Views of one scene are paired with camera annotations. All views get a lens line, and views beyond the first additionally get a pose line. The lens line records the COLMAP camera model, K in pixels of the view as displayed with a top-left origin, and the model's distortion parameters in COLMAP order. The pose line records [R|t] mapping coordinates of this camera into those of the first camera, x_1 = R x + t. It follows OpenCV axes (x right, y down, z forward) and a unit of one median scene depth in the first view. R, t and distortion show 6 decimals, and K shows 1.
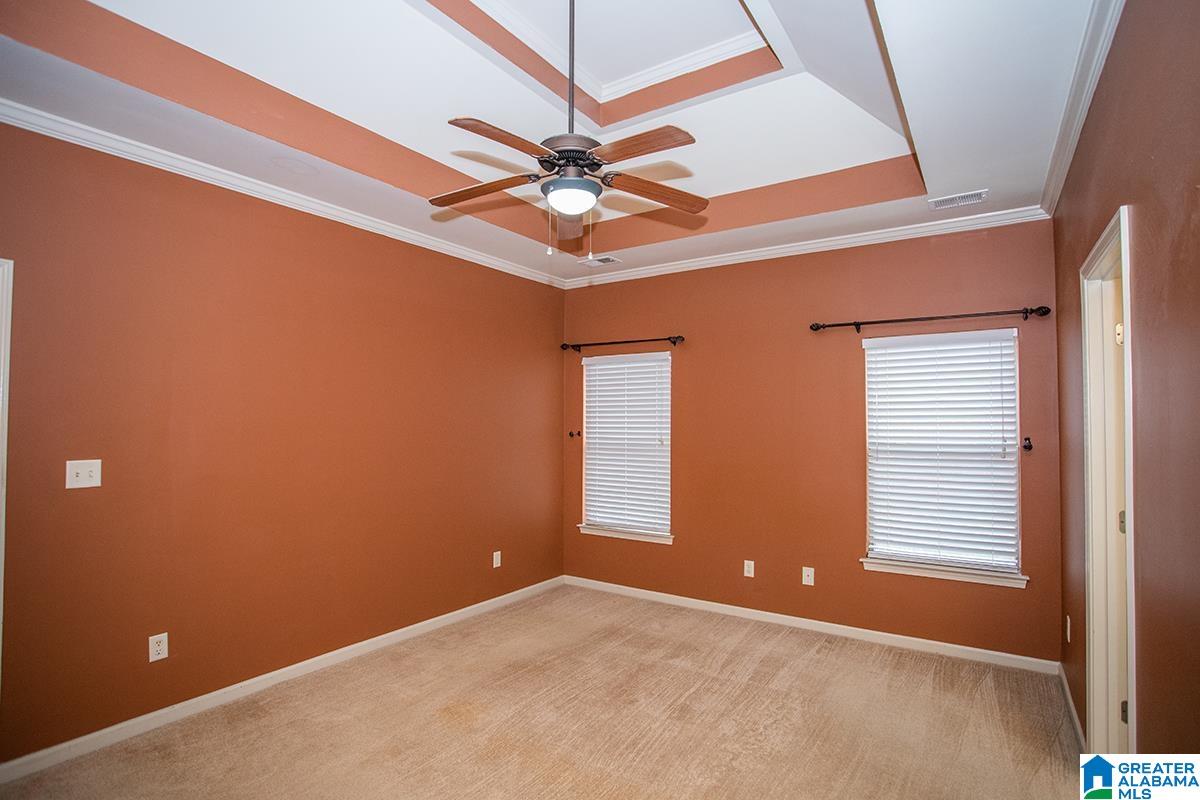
lens RADIAL K [[599.5, 0, 607.4], [0, 599.5, 403.4], [0, 0, 1]] dist [-0.065507, 0.022817]
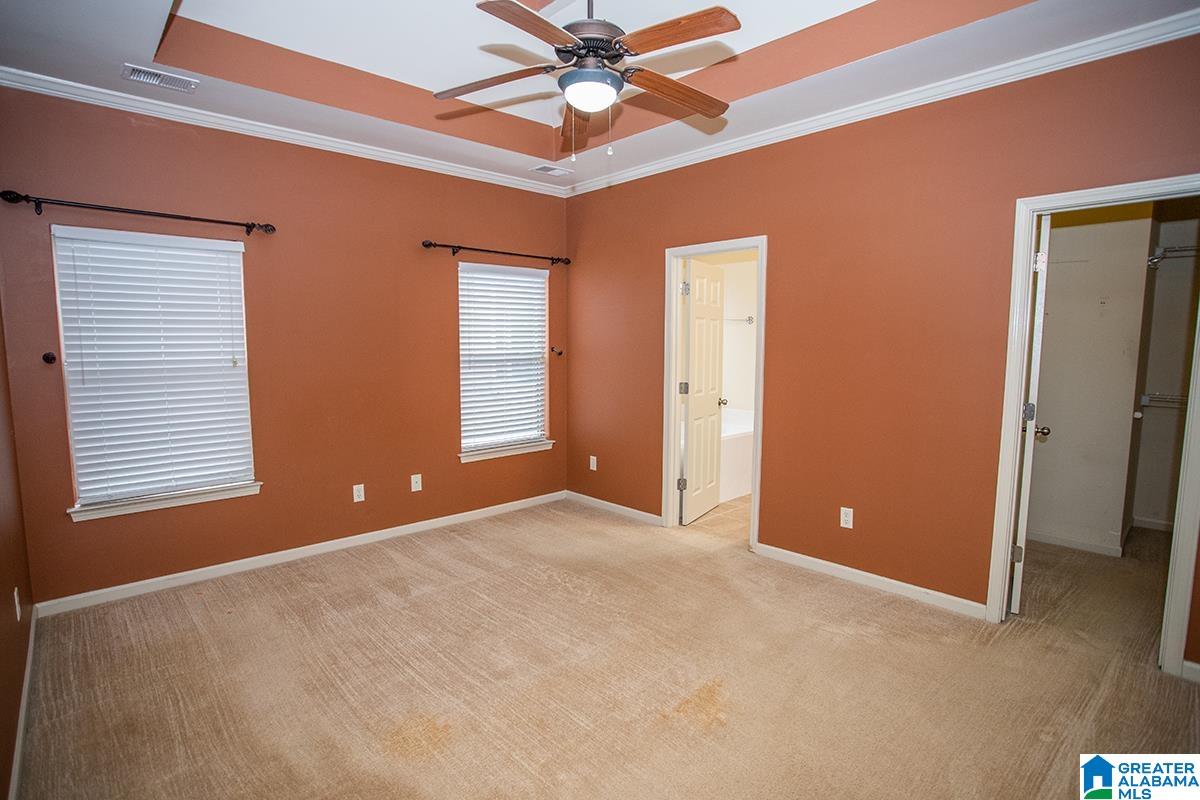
lens RADIAL K [[599.5, 0, 607.4], [0, 599.5, 403.4], [0, 0, 1]] dist [-0.065507, 0.022817]
pose [[0.218864, -0.108625, 0.969690, -0.668984], [-0.032969, 0.992394, 0.118609, 0.015236], [-0.975198, -0.057929, 0.213618, 0.497828]]
